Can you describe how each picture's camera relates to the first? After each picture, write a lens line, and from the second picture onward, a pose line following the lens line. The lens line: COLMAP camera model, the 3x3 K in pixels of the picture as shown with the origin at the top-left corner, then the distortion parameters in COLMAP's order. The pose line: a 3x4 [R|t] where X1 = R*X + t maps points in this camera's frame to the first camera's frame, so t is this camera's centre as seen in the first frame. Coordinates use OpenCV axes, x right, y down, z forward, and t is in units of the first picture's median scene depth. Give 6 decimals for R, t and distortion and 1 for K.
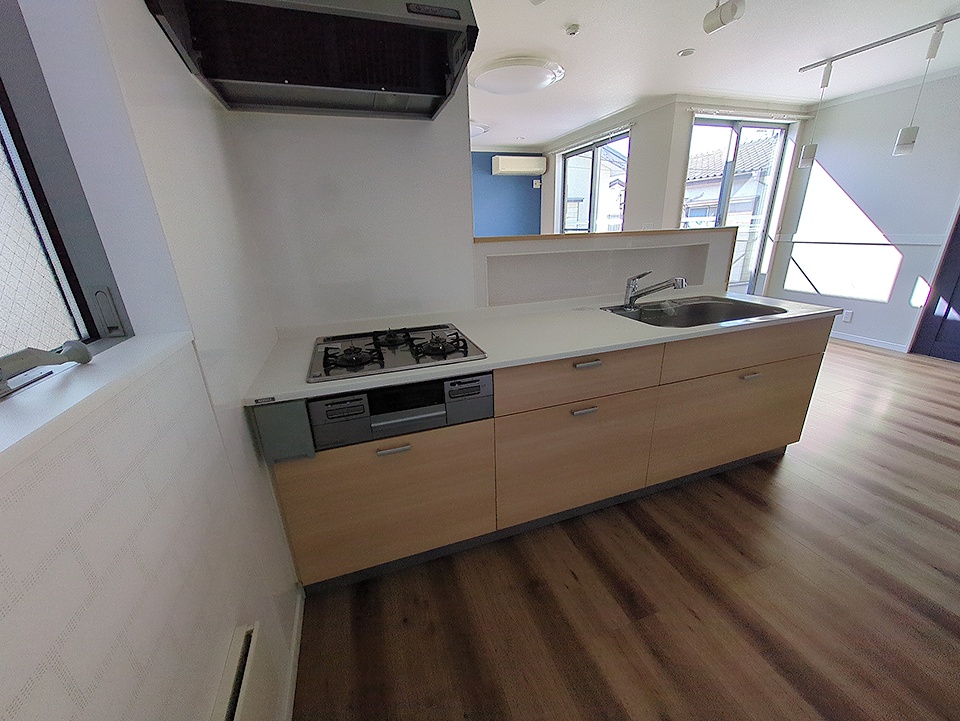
lens RADIAL K [[378.6, 0, 481.4], [0, 378.6, 361.0], [0, 0, 1]] dist [0.000663, 0.000279]
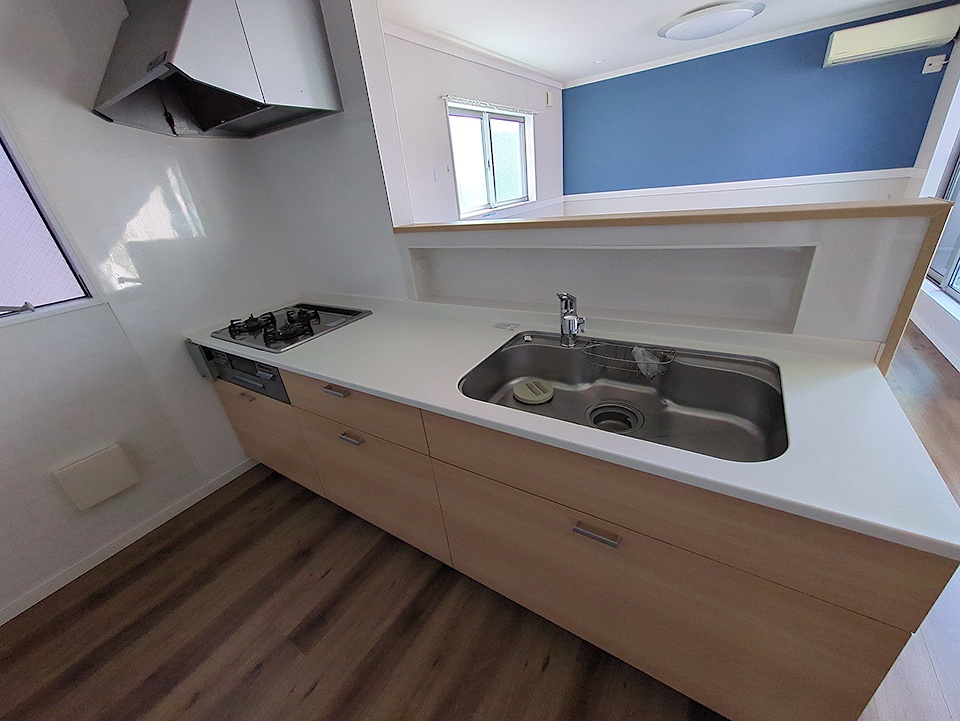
lens RADIAL K [[378.6, 0, 481.4], [0, 378.6, 361.0], [0, 0, 1]] dist [0.000663, 0.000279]
pose [[0.621112, 0.305692, -0.721646, 1.063524], [-0.184209, 0.951940, 0.244698, -0.326579], [0.761766, -0.019051, 0.647573, 0.637294]]
